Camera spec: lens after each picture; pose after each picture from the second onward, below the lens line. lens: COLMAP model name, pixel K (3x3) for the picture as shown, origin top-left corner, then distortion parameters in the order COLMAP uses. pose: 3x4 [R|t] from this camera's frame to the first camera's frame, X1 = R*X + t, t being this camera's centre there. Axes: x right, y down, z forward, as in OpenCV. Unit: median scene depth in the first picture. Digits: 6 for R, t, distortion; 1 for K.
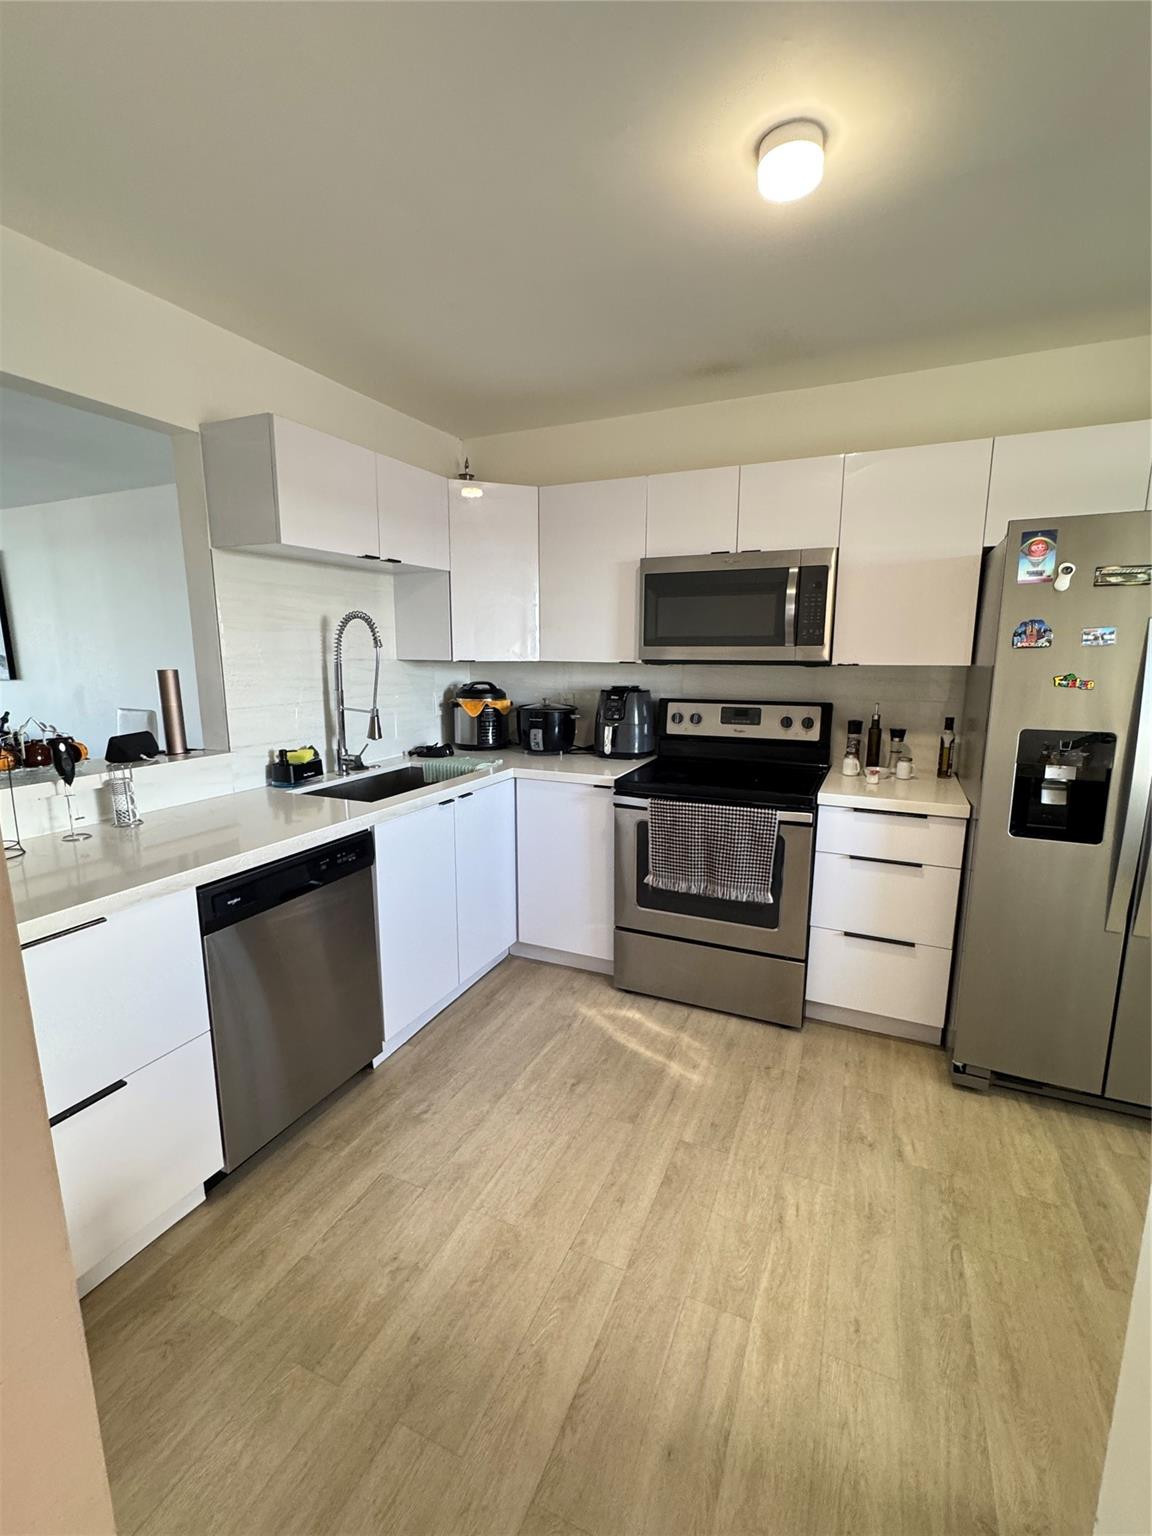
lens RADIAL K [[676.8, 0, 572.9], [0, 676.8, 770.1], [0, 0, 1]] dist [-0.005526, 0.000998]
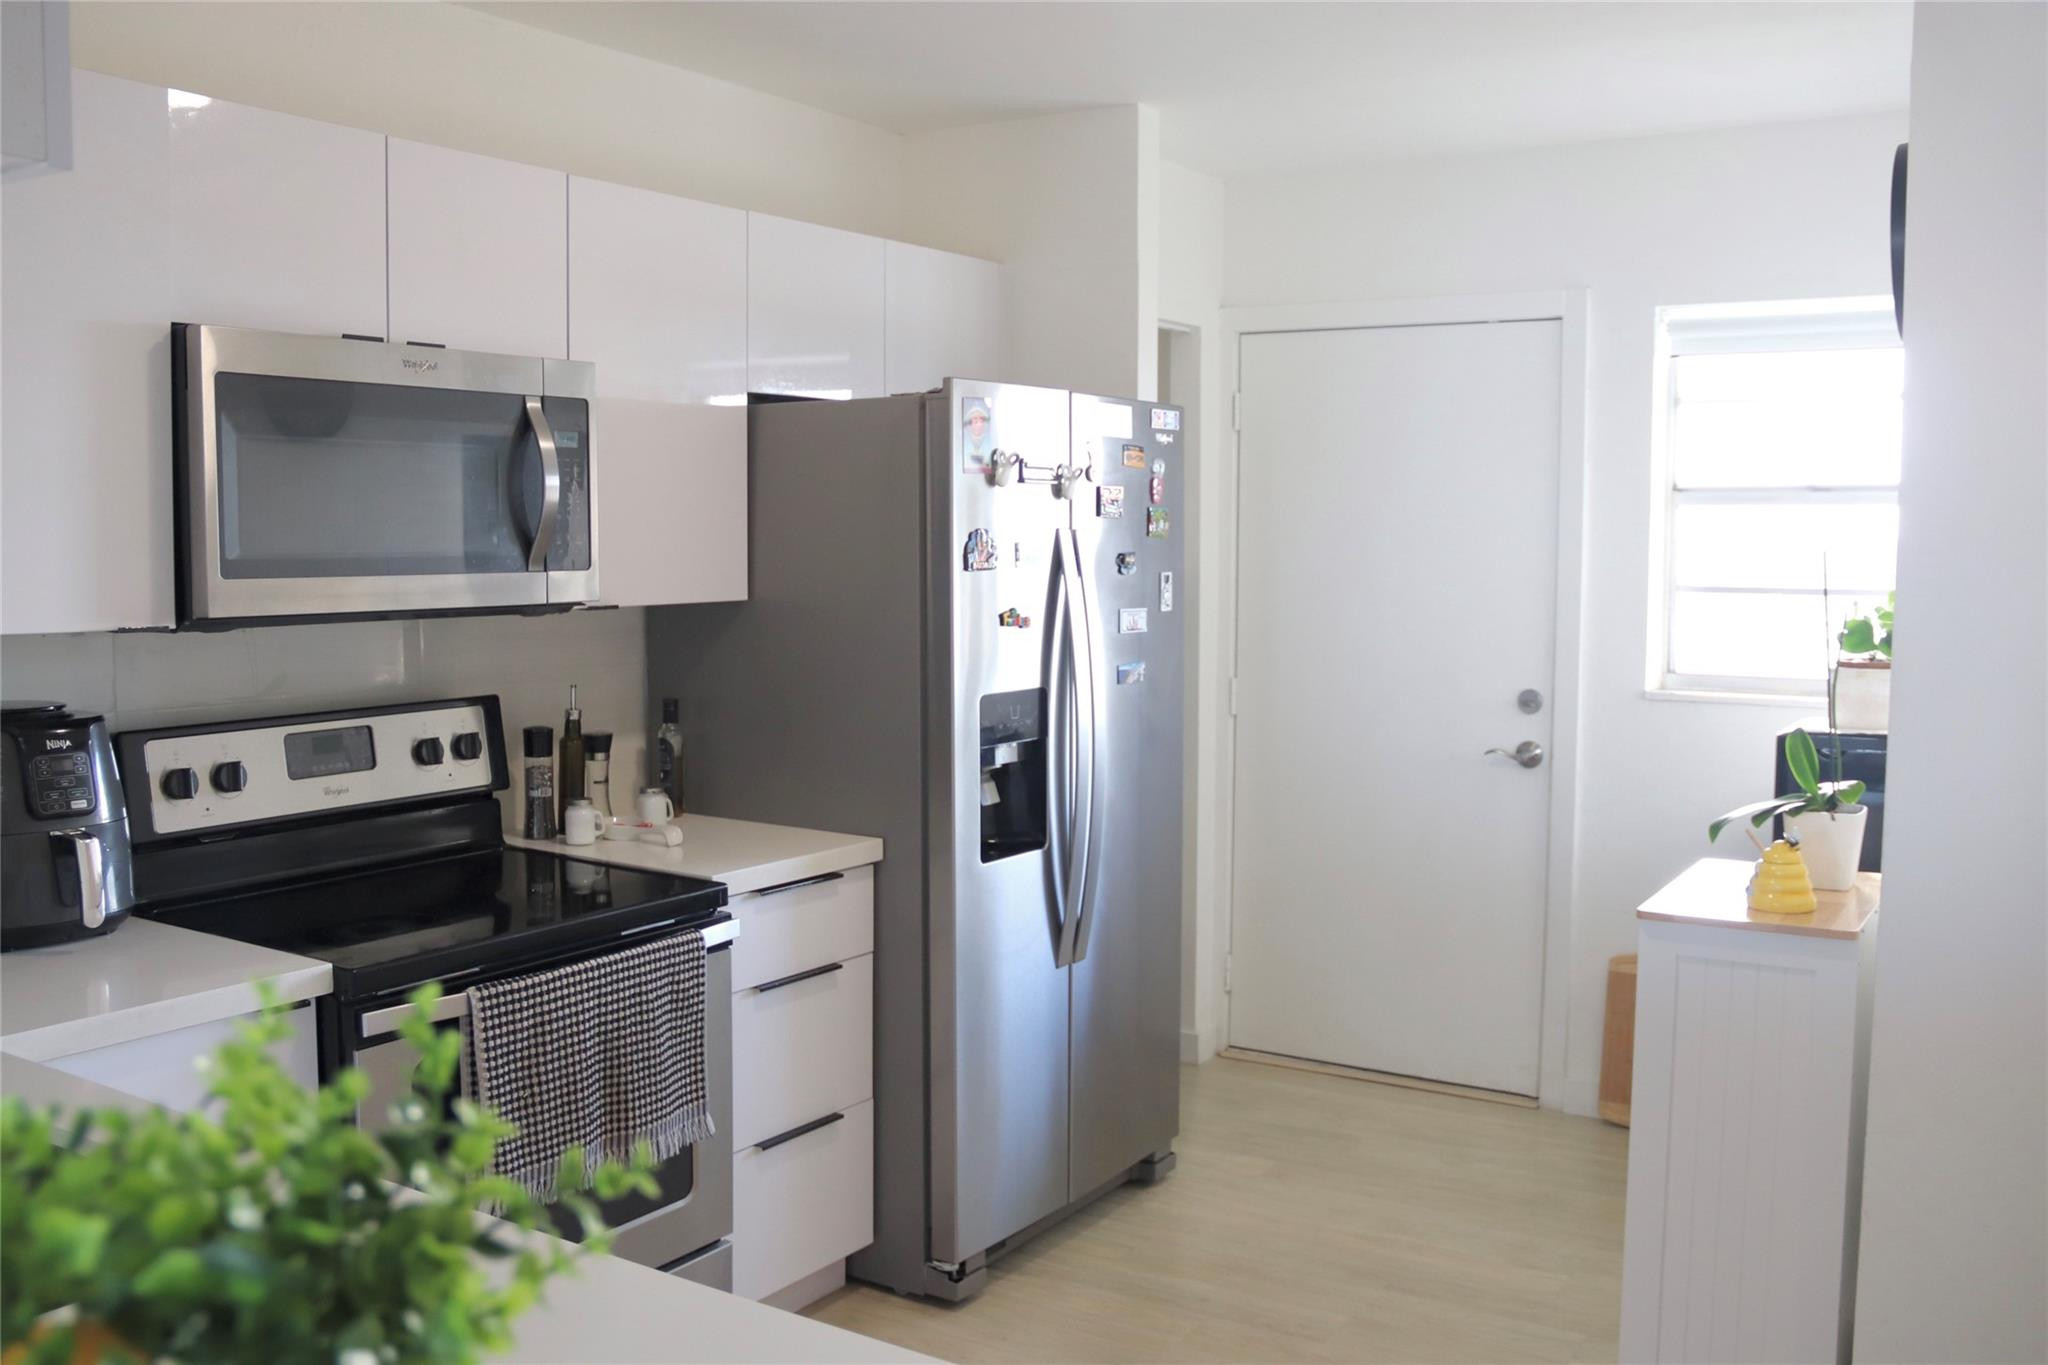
lens RADIAL K [[1824.9, 0, 1015.6], [0, 1824.9, 679.8], [0, 0, 1]] dist [-0.143036, 0.129171]
pose [[0.139536, -0.078371, 0.987111, -0.839759], [0.173796, 0.983327, 0.053503, -0.130053], [-0.974846, 0.164090, 0.150830, 0.563846]]
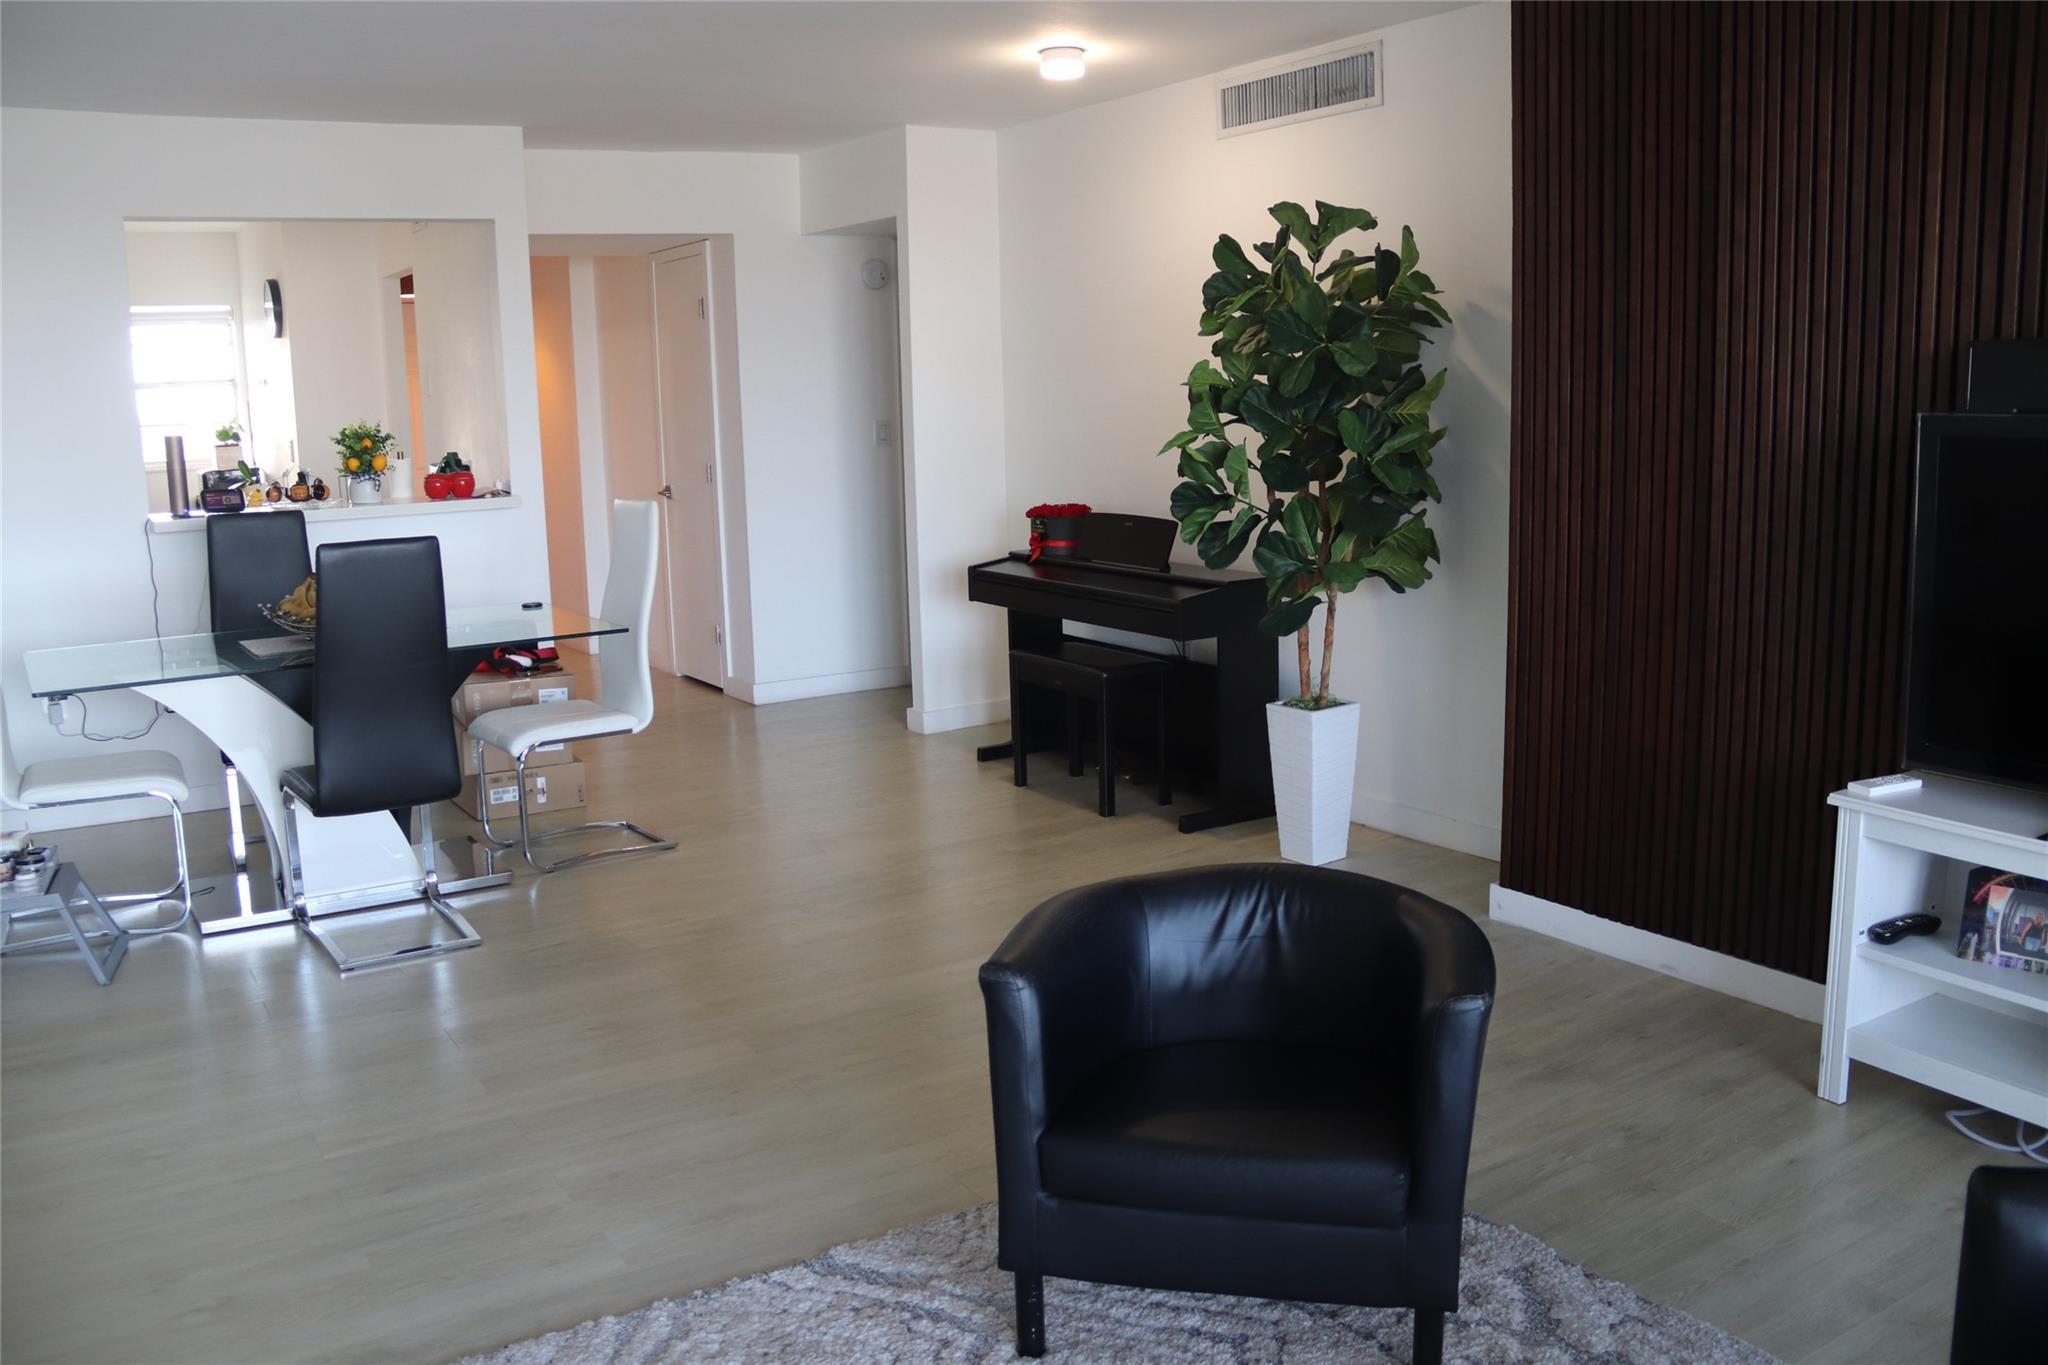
lens RADIAL K [[1742.4, 0, 1024.5], [0, 1742.4, 687.1], [0, 0, 1]] dist [-0.162263, 0.126140]
pose [[-0.827295, -0.070178, 0.557368, -2.948222], [0.130639, 0.940932, 0.312380, -0.379922], [-0.546367, 0.331244, -0.769260, 2.222319]]
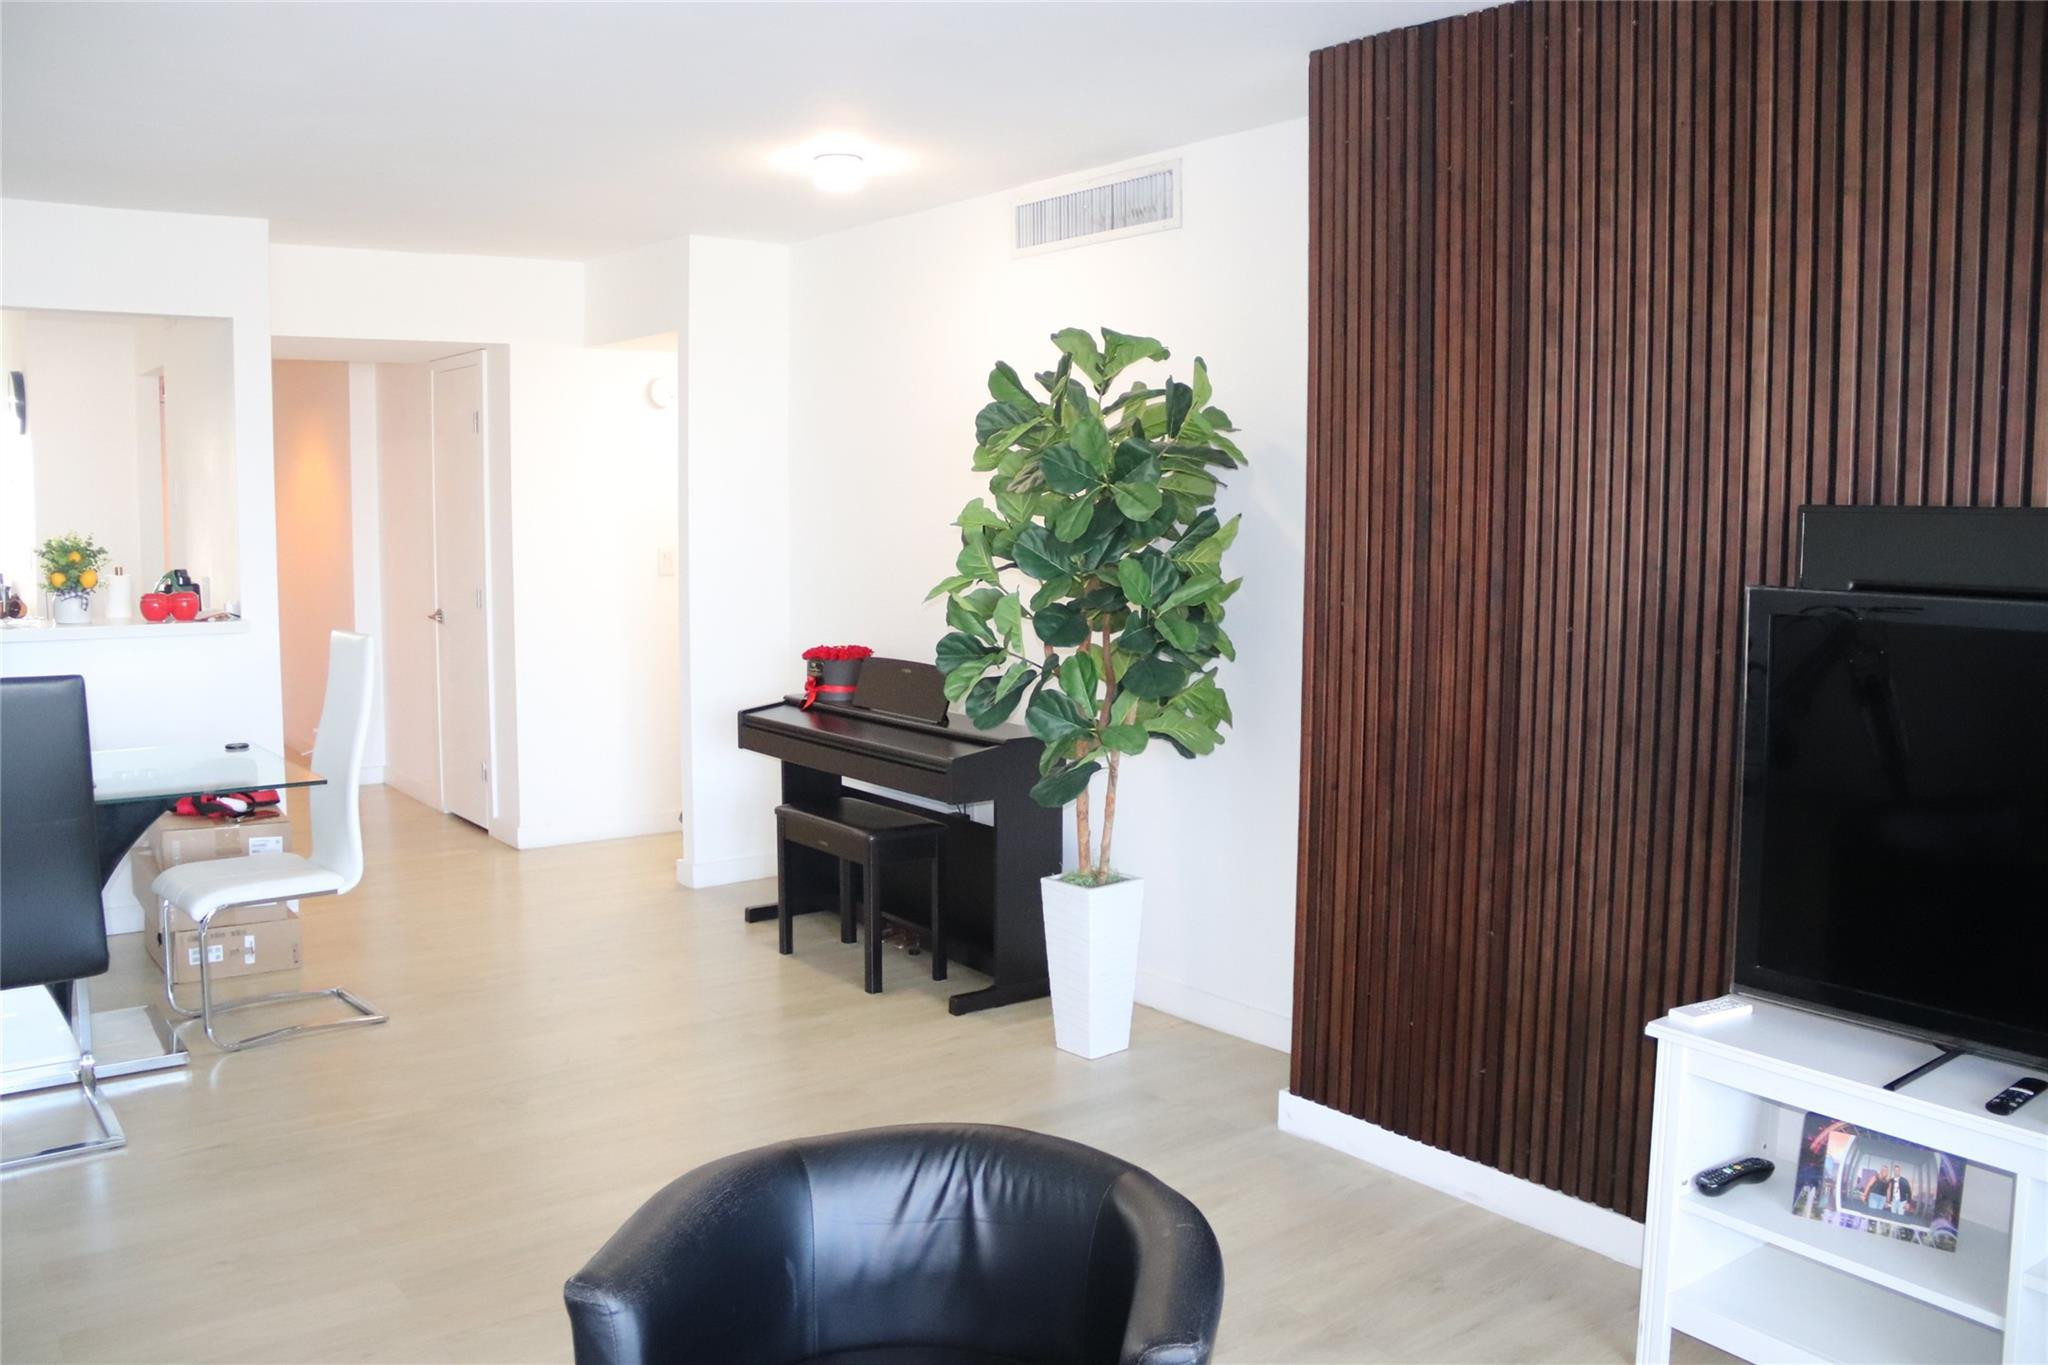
lens RADIAL K [[1742.4, 0, 1024.6], [0, 1742.4, 675.5], [0, 0, 1]] dist [-0.162263, 0.126140]
pose [[-0.871247, -0.047441, 0.488546, -2.922575], [0.087707, 0.964253, 0.250047, -0.356534], [-0.482945, 0.260702, -0.835942, 1.999229]]
